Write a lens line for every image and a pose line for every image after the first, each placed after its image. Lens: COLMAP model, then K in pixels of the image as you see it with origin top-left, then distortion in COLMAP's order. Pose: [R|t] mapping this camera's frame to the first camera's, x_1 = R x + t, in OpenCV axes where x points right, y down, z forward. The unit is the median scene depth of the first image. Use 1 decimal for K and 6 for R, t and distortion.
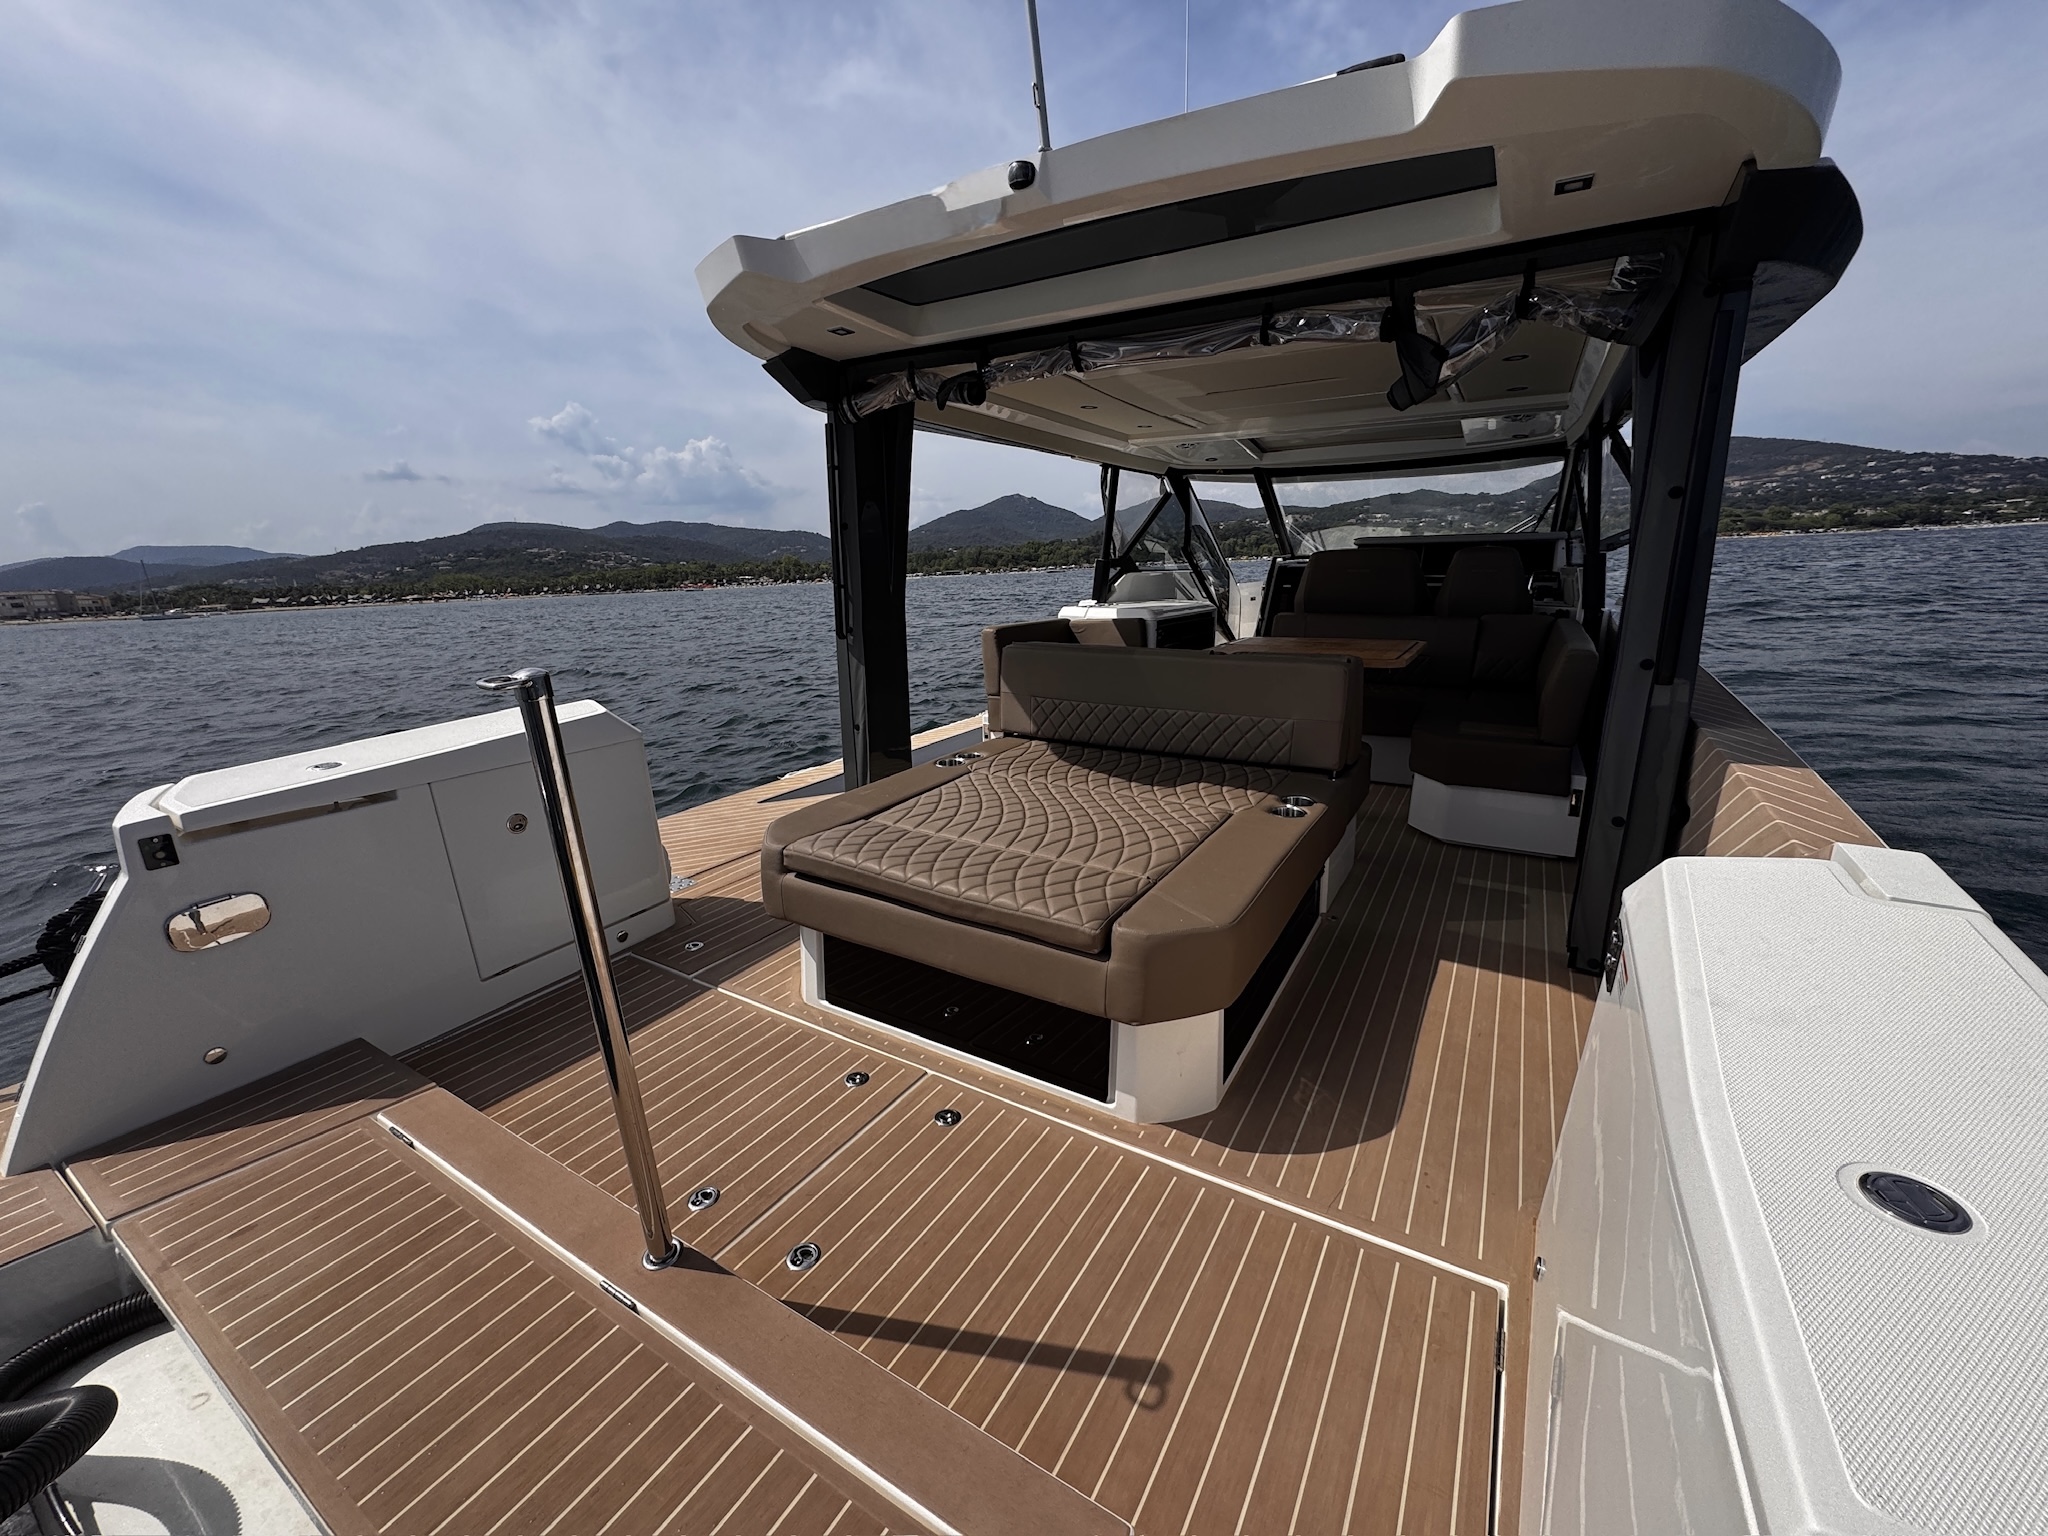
lens RADIAL K [[815.7, 0, 1026.7], [0, 815.7, 761.2], [0, 0, 1]] dist [-0.002210, 0.000385]
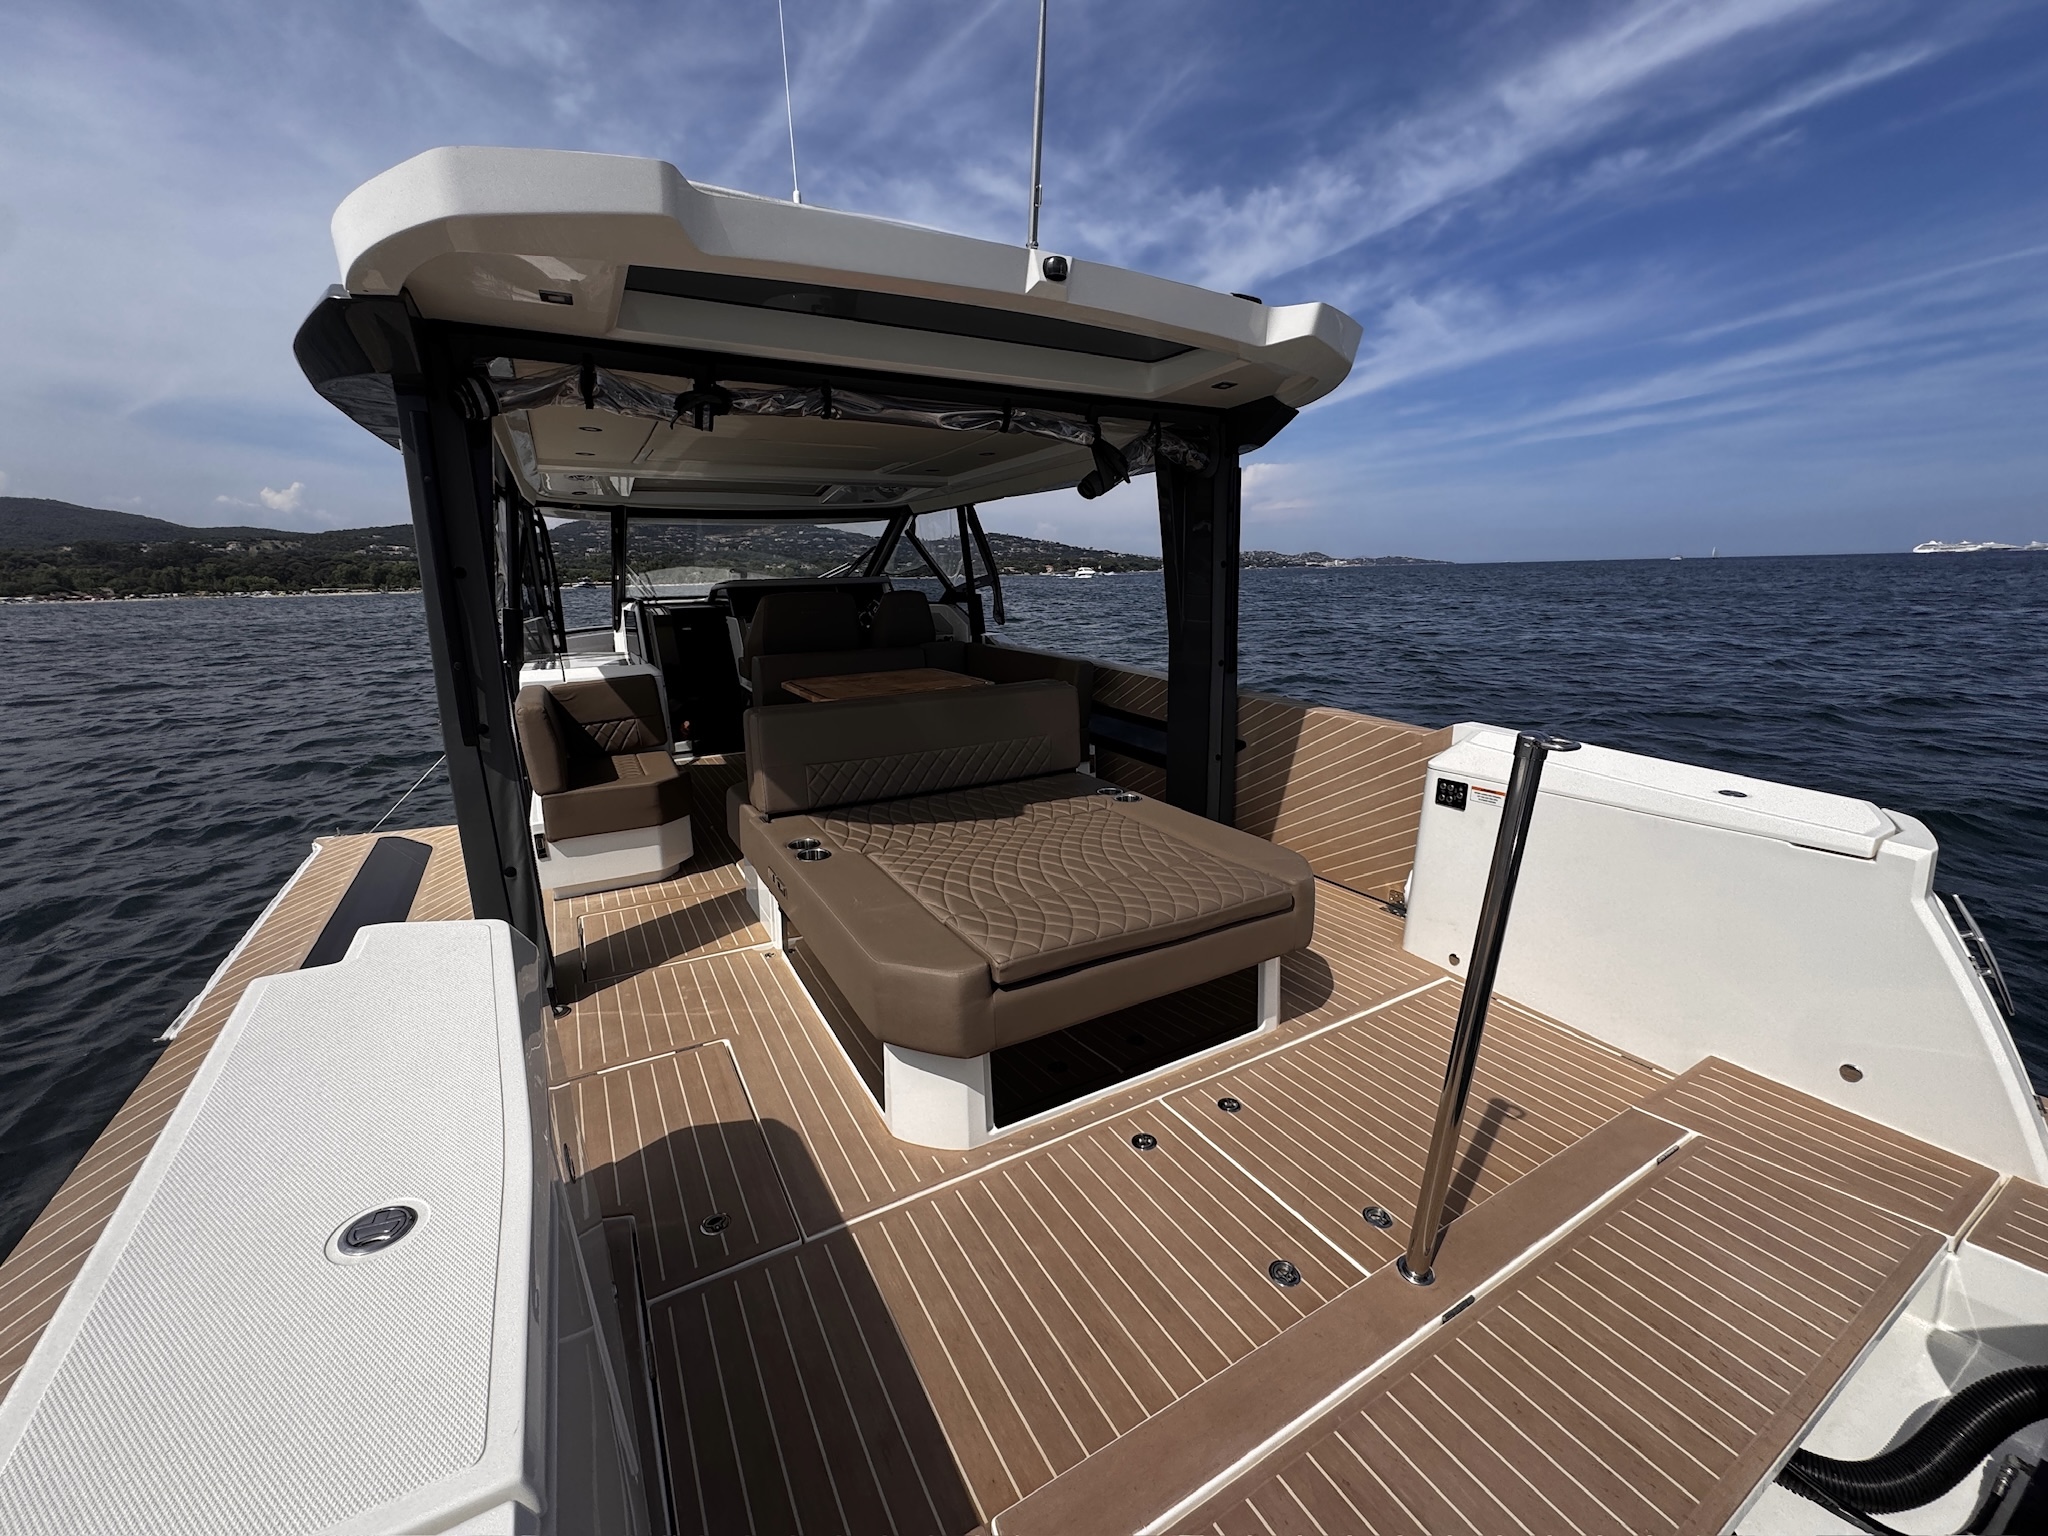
lens RADIAL K [[815.7, 0, 1026.7], [0, 815.7, 761.2], [0, 0, 1]] dist [-0.002210, 0.000385]
pose [[0.488303, -0.188686, 0.852031, -0.822919], [0.221949, 0.971092, 0.087853, -0.140203], [-0.843978, 0.146209, 0.516066, 0.432668]]
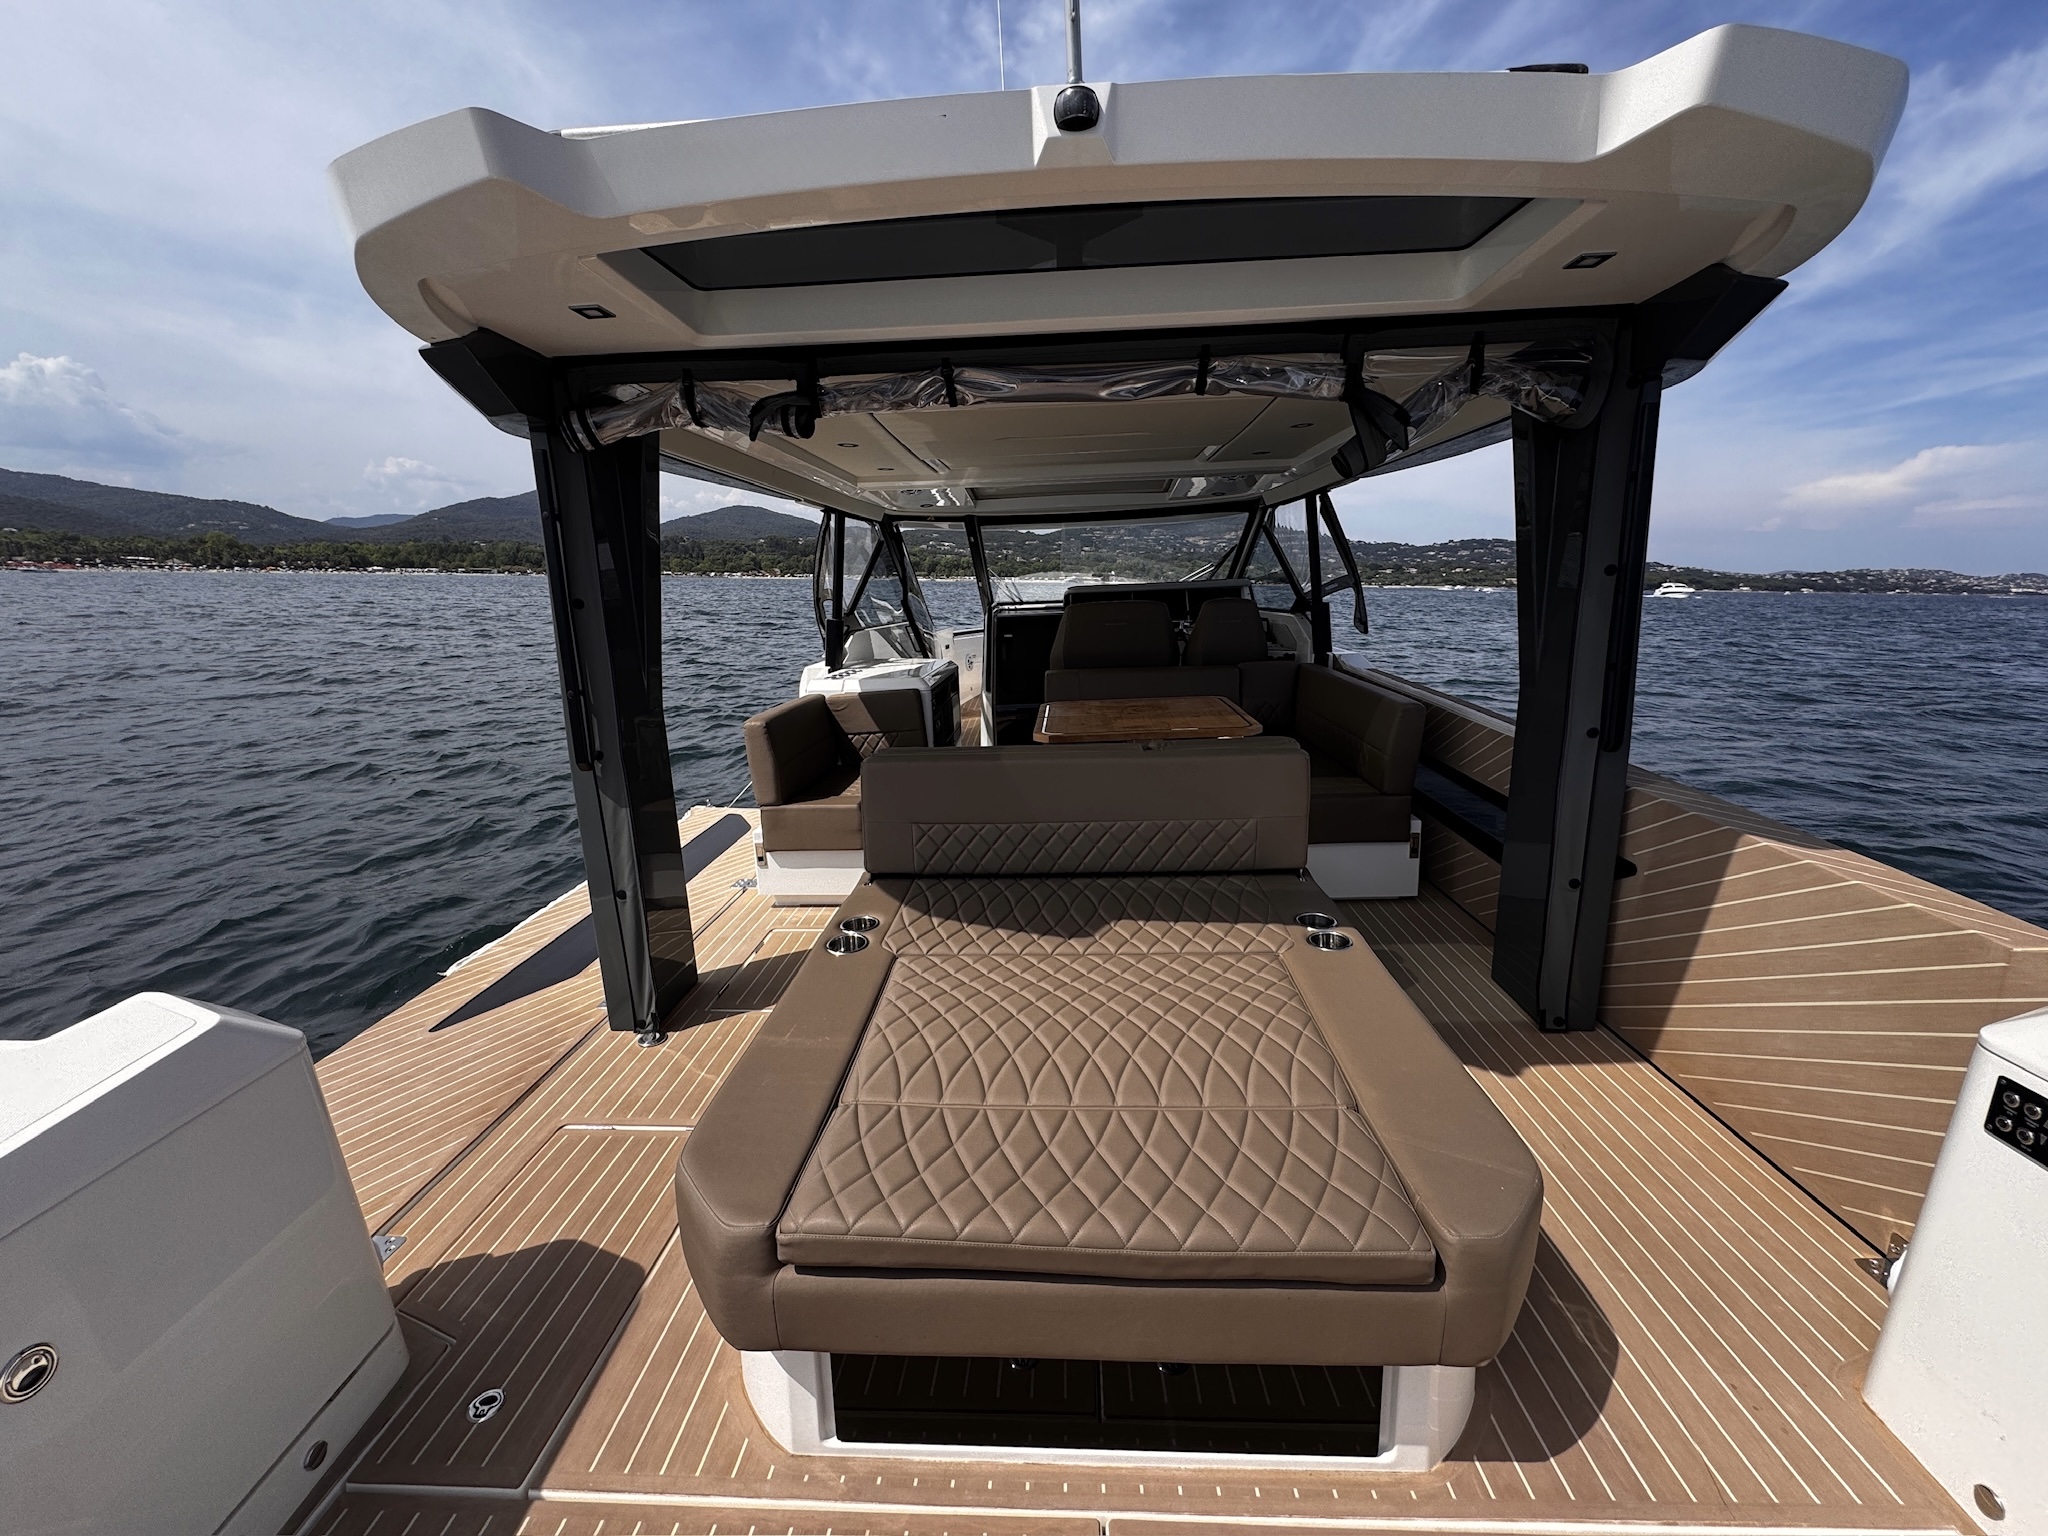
lens RADIAL K [[815.7, 0, 1026.7], [0, 815.7, 761.2], [0, 0, 1]] dist [-0.002210, 0.000385]
pose [[0.882282, -0.117251, 0.455884, -0.307720], [0.134198, 0.990943, -0.004850, -0.153375], [-0.451186, 0.065458, 0.890026, 0.356588]]
